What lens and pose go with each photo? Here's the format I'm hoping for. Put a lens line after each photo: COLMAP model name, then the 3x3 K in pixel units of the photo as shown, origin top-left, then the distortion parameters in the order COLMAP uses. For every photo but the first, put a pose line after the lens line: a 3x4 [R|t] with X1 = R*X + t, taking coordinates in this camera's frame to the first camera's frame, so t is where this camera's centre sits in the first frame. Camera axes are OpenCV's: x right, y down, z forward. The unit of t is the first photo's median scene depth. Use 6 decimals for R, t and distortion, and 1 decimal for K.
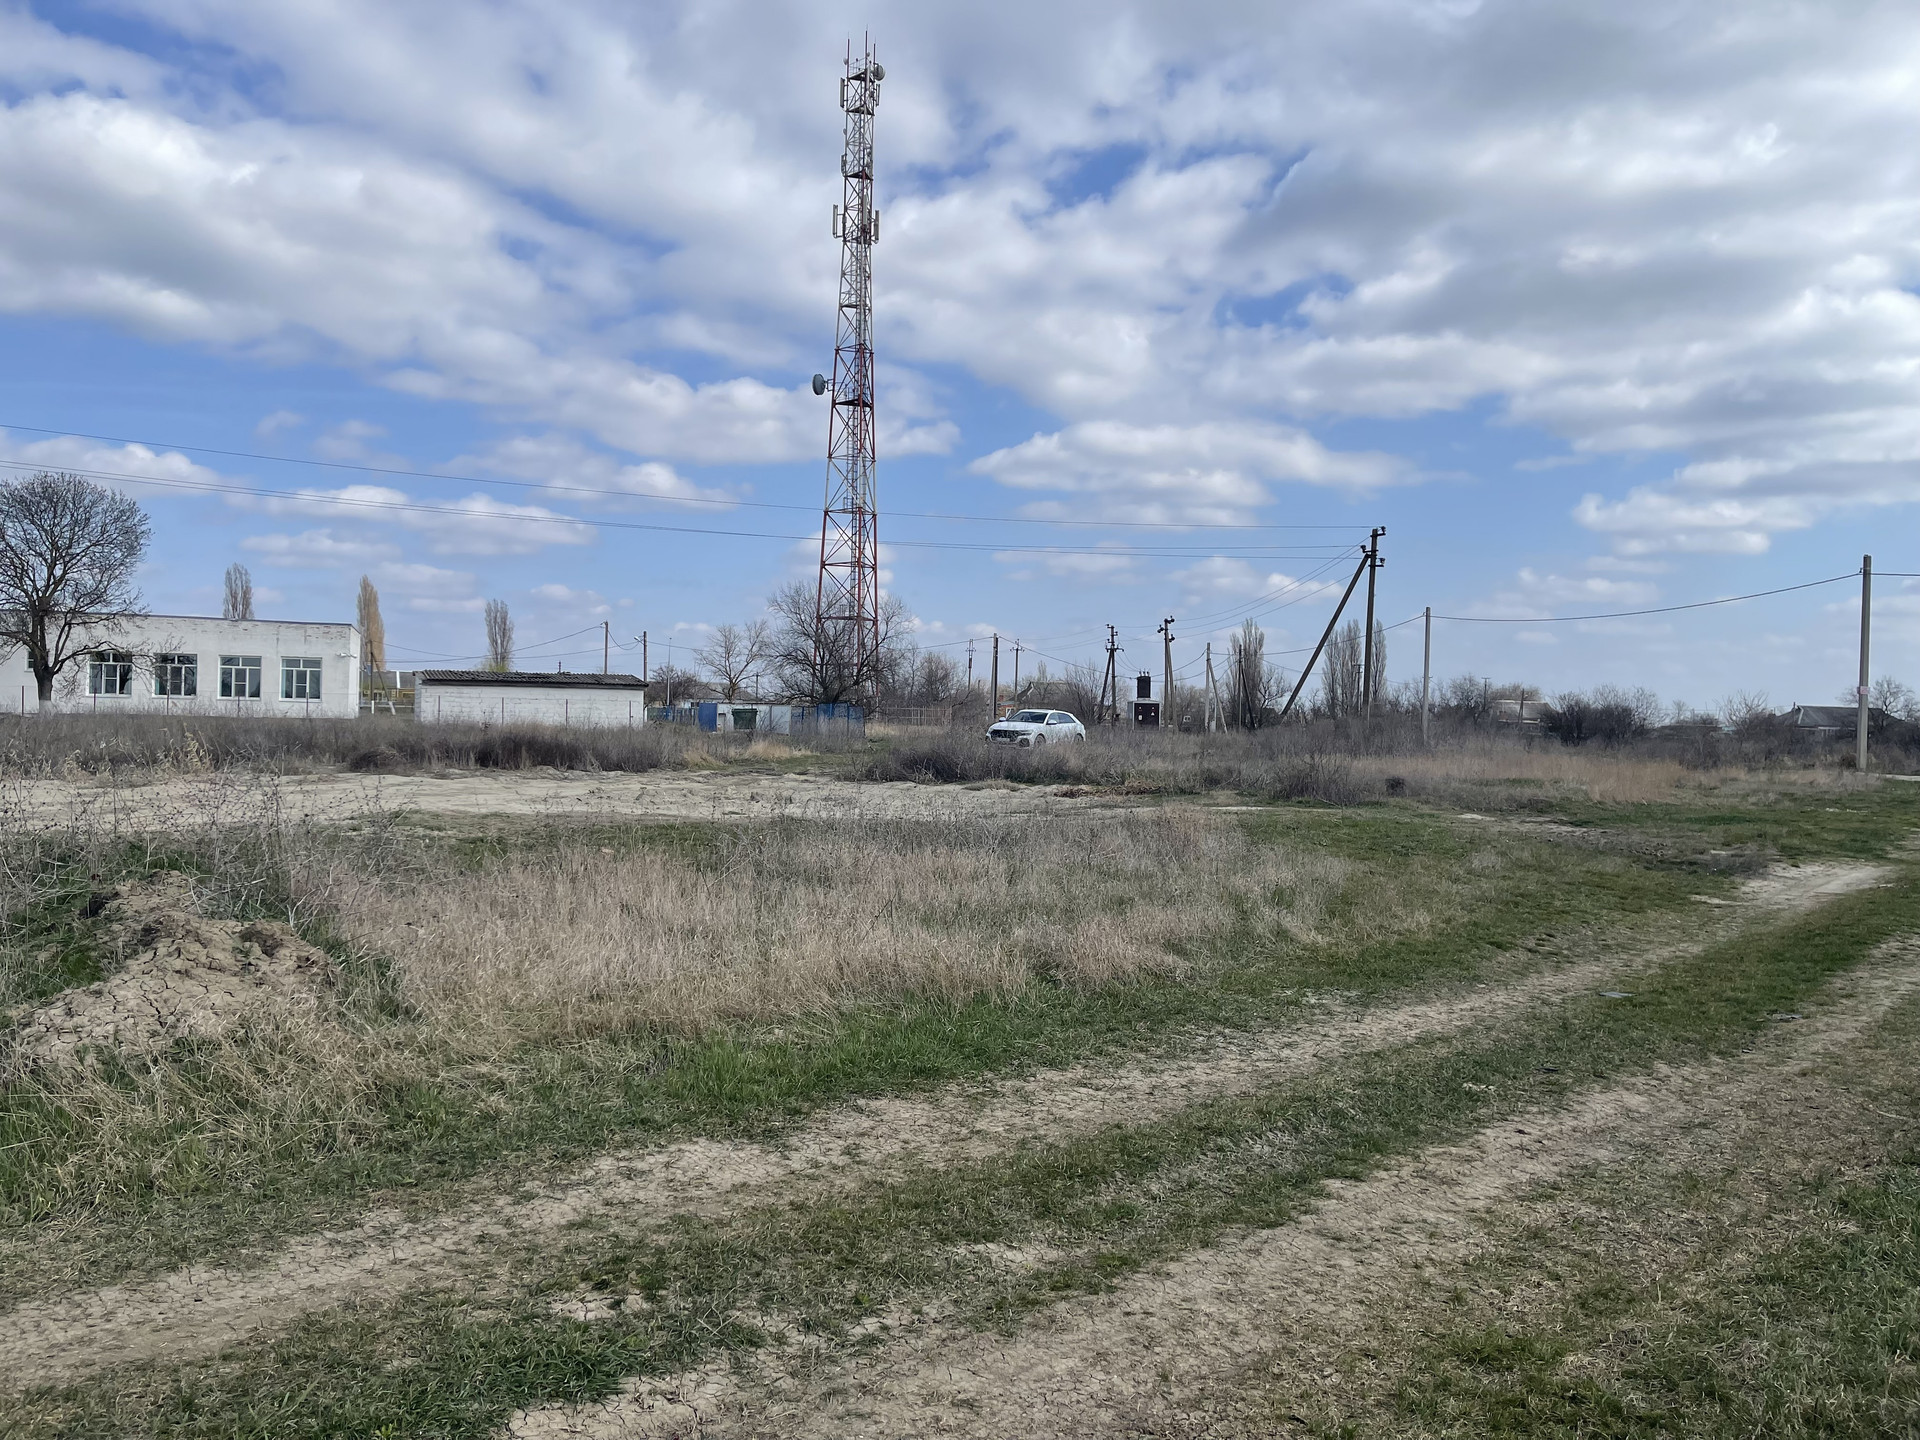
lens RADIAL K [[1447.6, 0, 949.9], [0, 1447.6, 703.0], [0, 0, 1]] dist [0.062879, -0.063591]
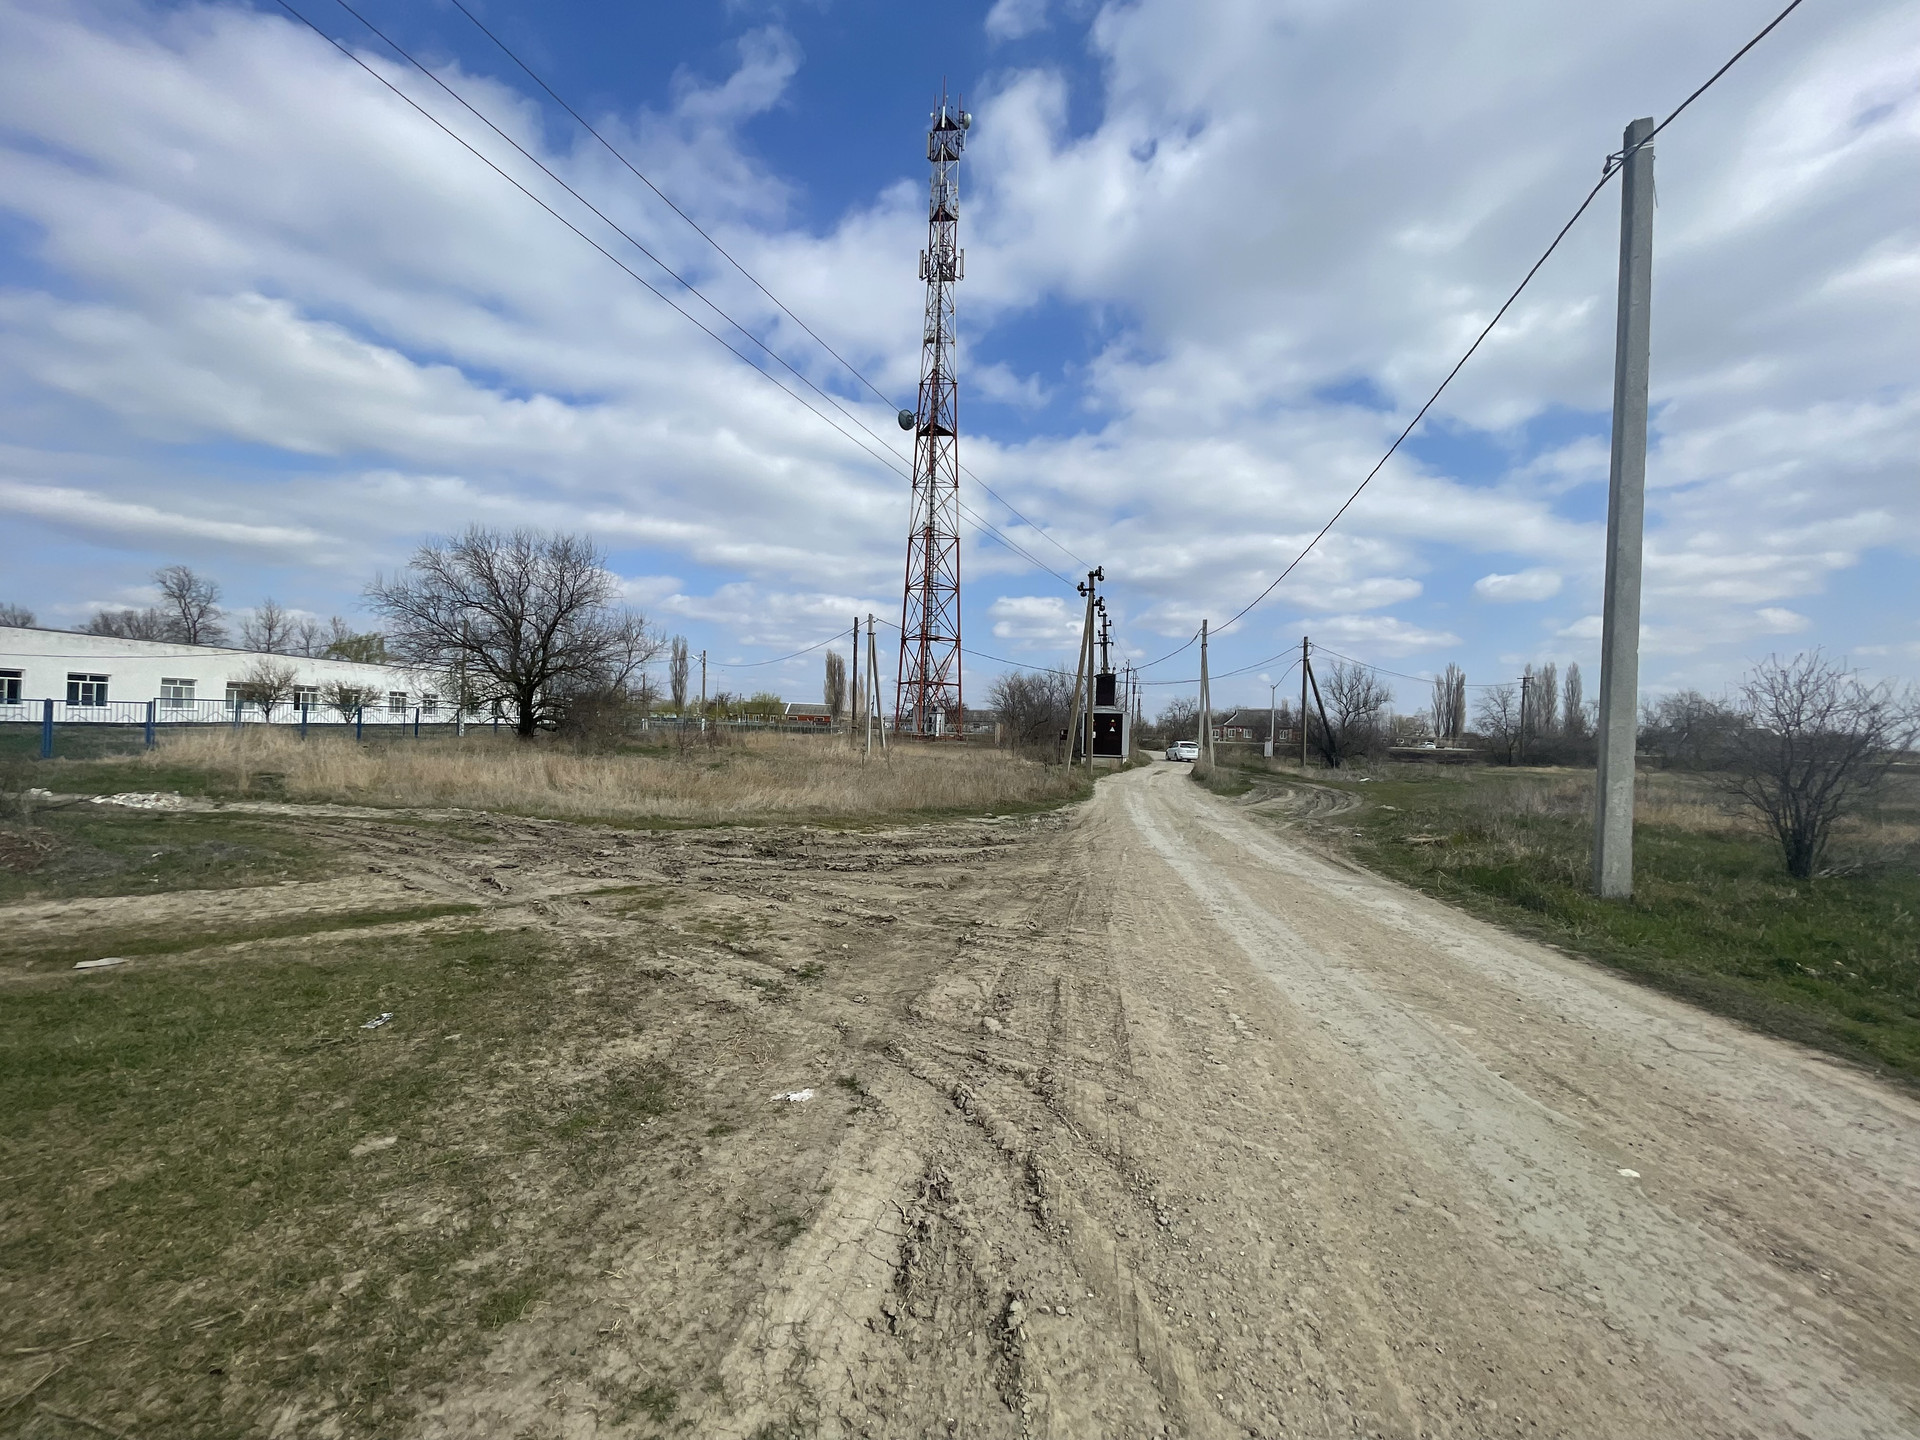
lens RADIAL K [[771.7, 0, 953.9], [0, 771.7, 725.0], [0, 0, 1]] dist [0.002066, -0.000636]
pose [[0.922057, 0.004148, -0.387031, 0.607185], [-0.006455, 0.999968, -0.004663, 0.022380], [0.386999, 0.006798, 0.922055, 1.864203]]
